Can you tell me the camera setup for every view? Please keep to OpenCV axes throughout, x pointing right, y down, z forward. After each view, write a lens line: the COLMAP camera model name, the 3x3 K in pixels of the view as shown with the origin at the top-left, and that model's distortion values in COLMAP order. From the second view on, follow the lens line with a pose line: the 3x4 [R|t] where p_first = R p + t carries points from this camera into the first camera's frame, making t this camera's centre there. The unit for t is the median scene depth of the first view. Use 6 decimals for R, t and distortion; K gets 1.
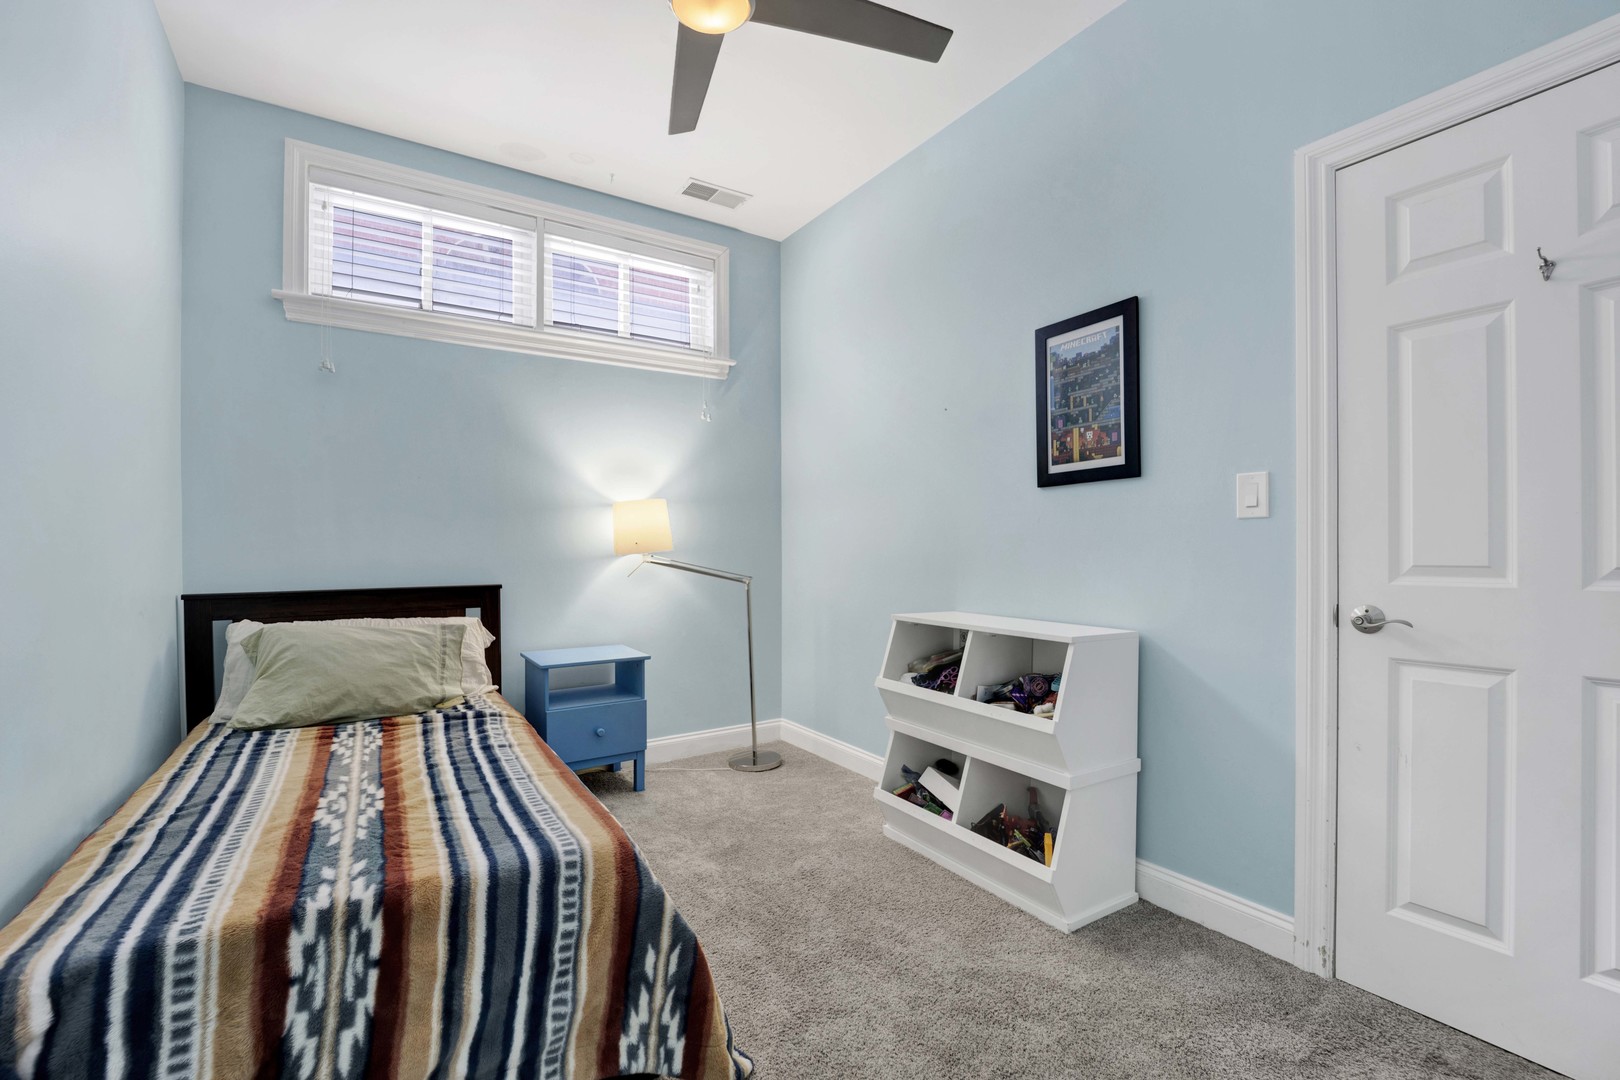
lens RADIAL K [[695.0, 0, 801.1], [0, 695.0, 544.3], [0, 0, 1]] dist [-0.001299, -0.000273]
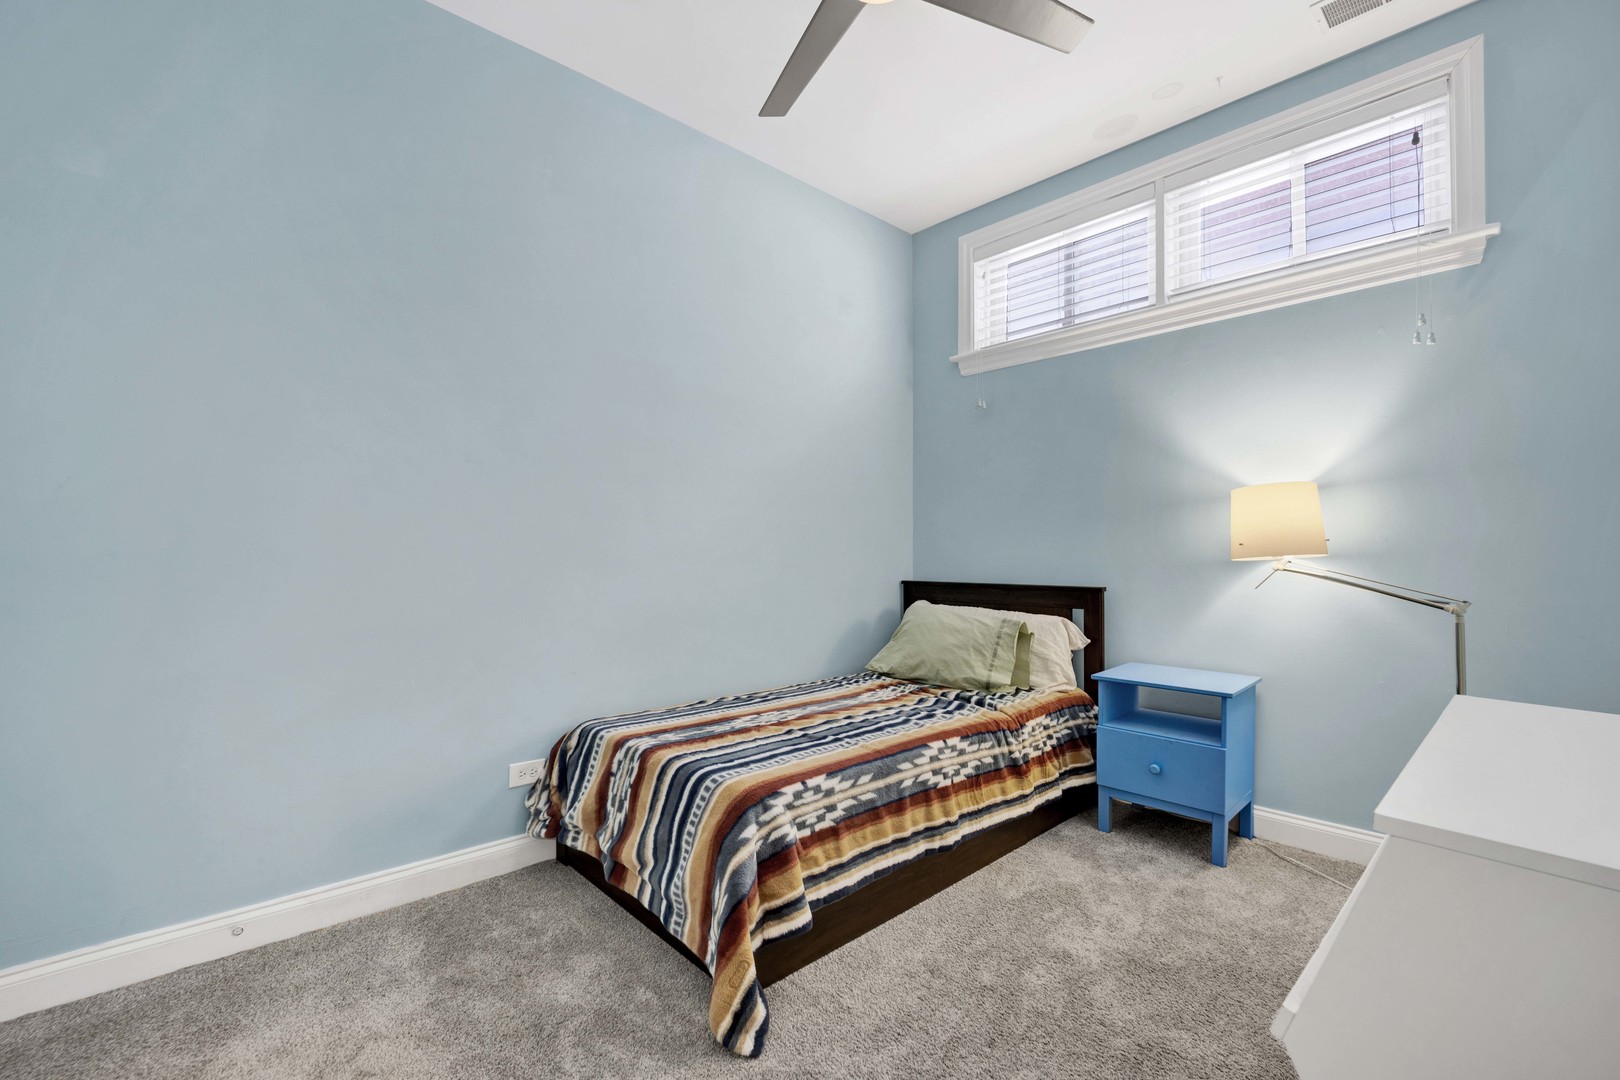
lens RADIAL K [[695.0, 0, 801.1], [0, 695.0, 544.3], [0, 0, 1]] dist [-0.001299, -0.000273]
pose [[0.185642, -0.004975, -0.982605, 0.548383], [0.003108, 0.999985, -0.004476, 0.000862], [0.982613, -0.002223, 0.185654, 0.503770]]
